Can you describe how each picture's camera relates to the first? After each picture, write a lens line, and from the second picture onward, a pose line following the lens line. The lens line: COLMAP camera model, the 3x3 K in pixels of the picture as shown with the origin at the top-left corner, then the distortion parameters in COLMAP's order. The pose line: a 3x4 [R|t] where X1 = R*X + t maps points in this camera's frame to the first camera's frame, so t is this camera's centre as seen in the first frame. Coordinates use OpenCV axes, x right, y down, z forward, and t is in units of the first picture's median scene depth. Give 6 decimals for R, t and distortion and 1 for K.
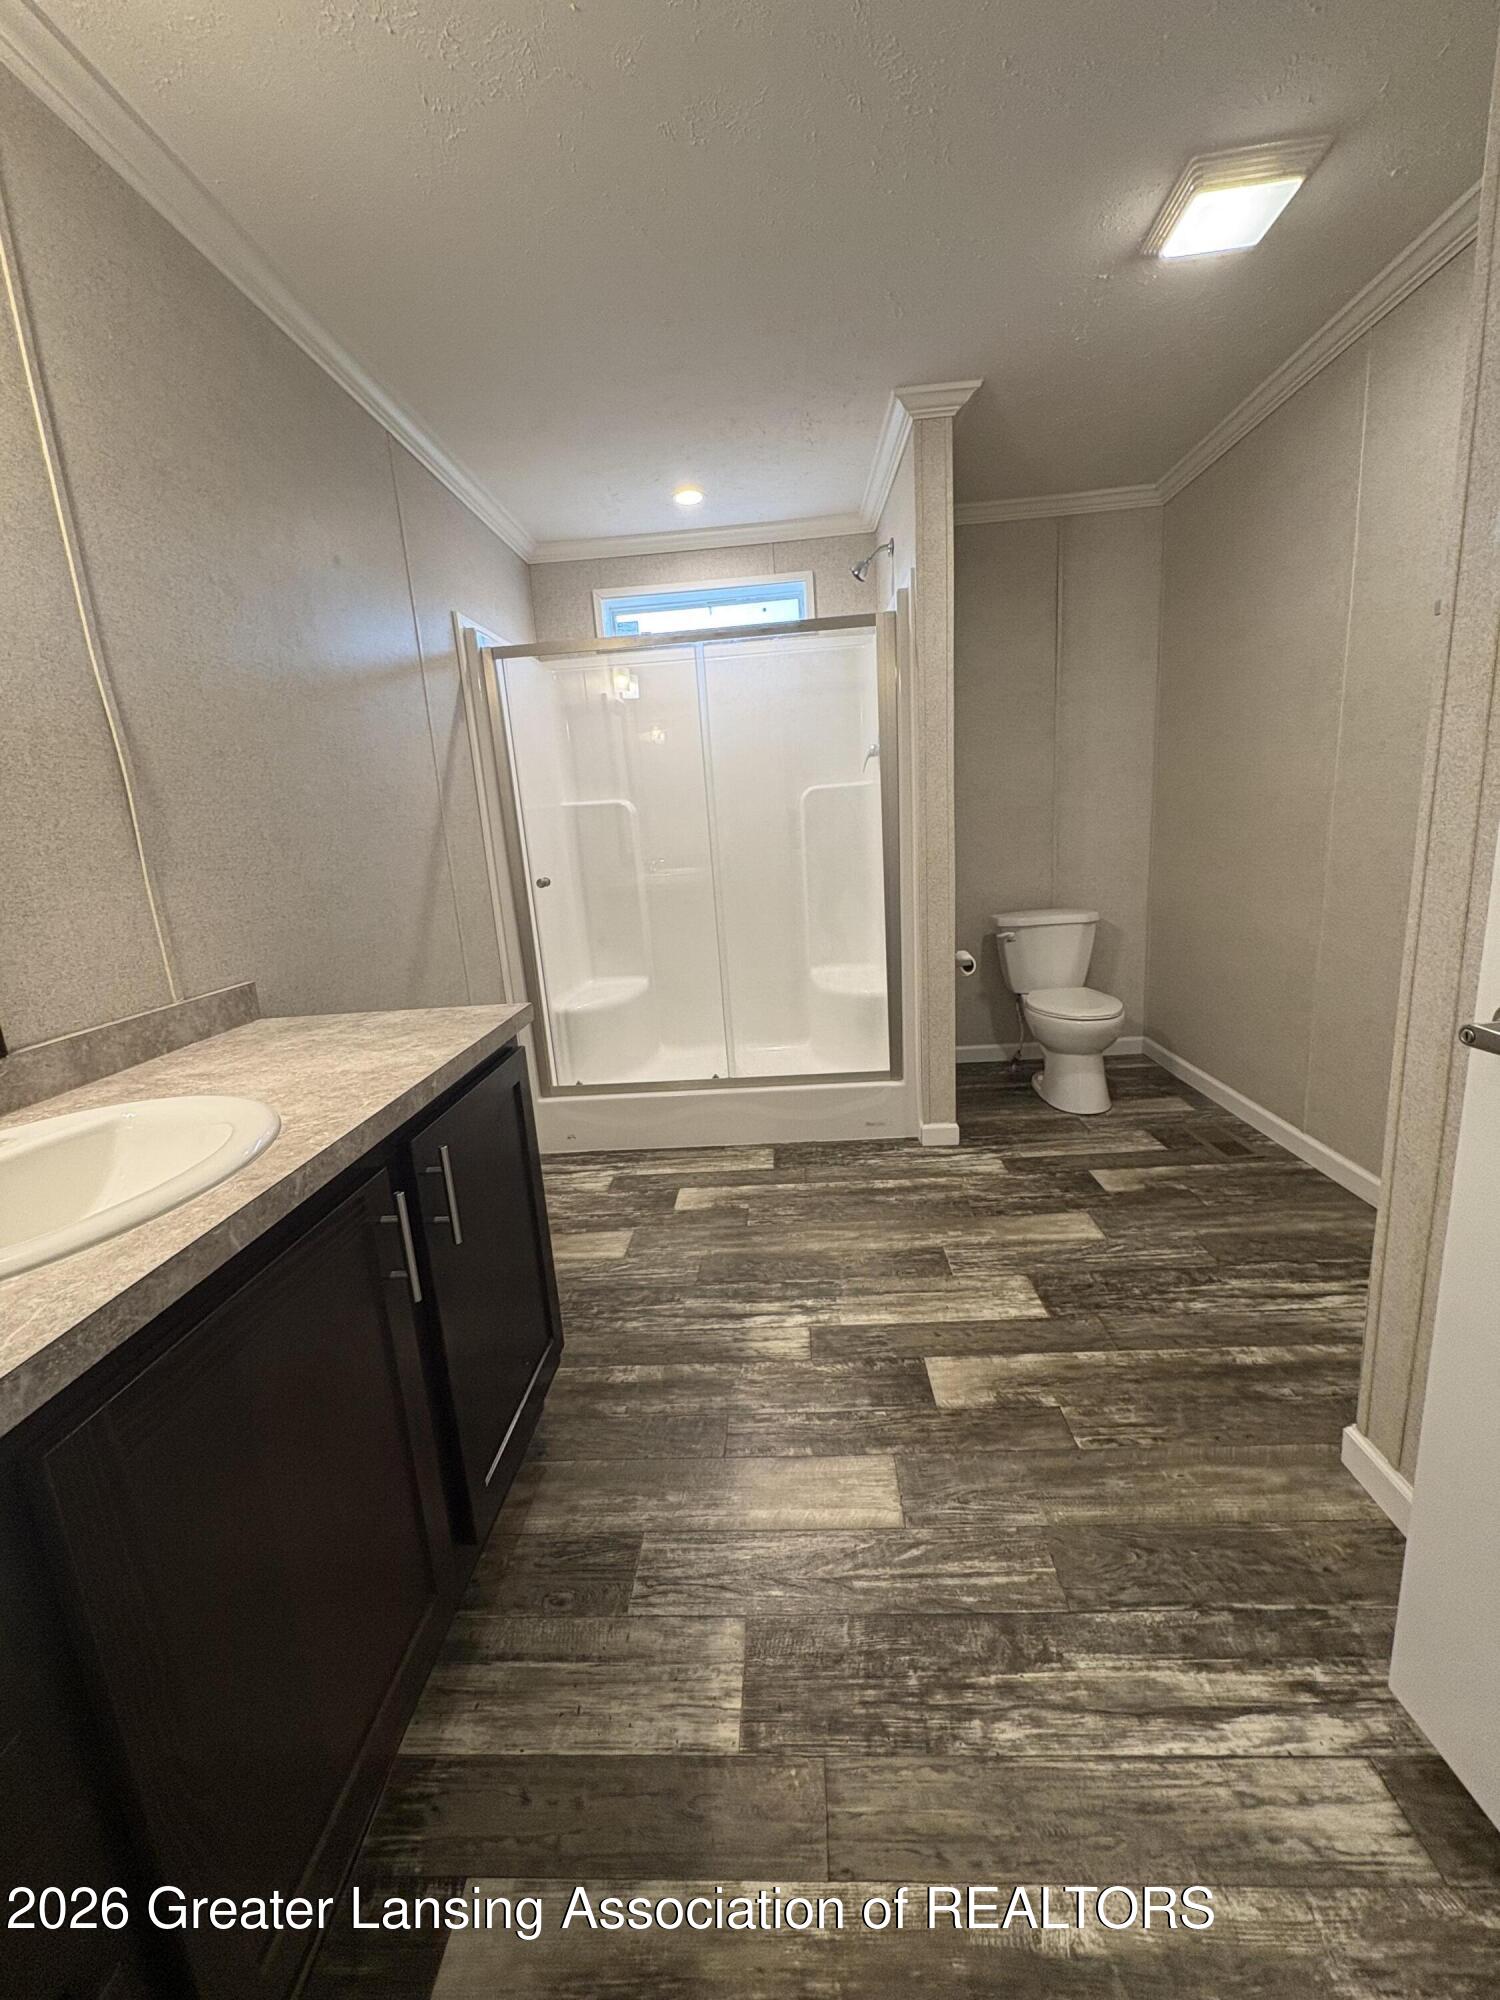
lens RADIAL K [[795.0, 0, 746.0], [0, 795.0, 994.3], [0, 0, 1]] dist [-0.004739, 0.000886]
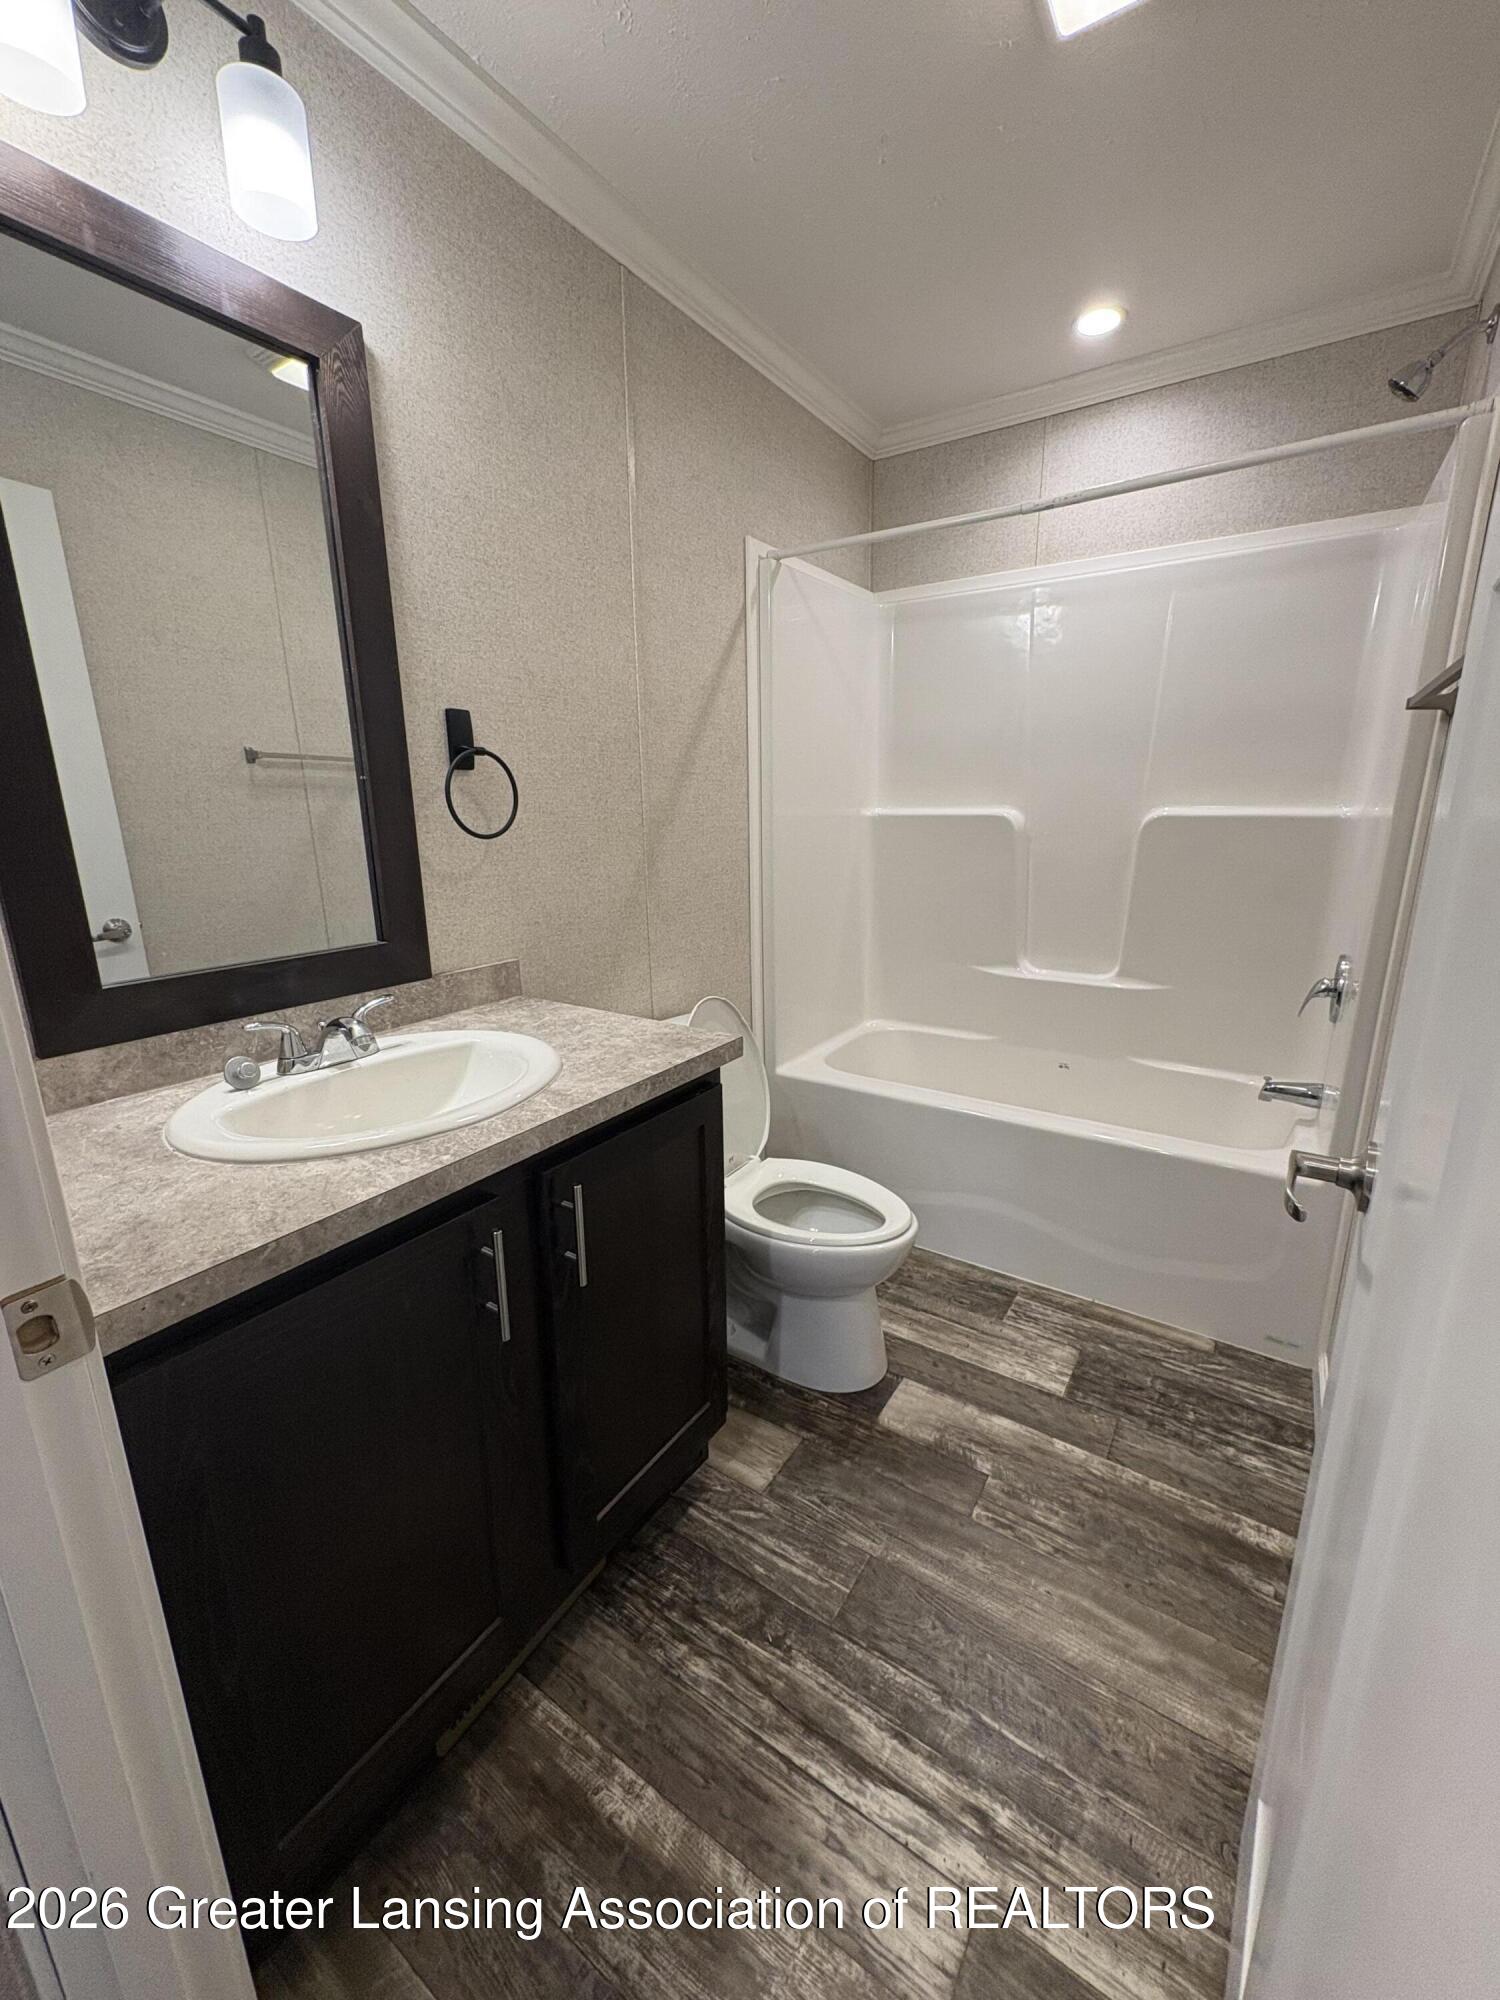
lens RADIAL K [[799.1, 0, 745.1], [0, 799.1, 998.9], [0, 0, 1]] dist [-0.002333, 0.000619]
pose [[0.856996, 0.184244, -0.481260, 0.557956], [-0.156016, 0.982837, 0.098443, -0.103356], [0.491138, -0.009281, 0.871033, 0.027853]]
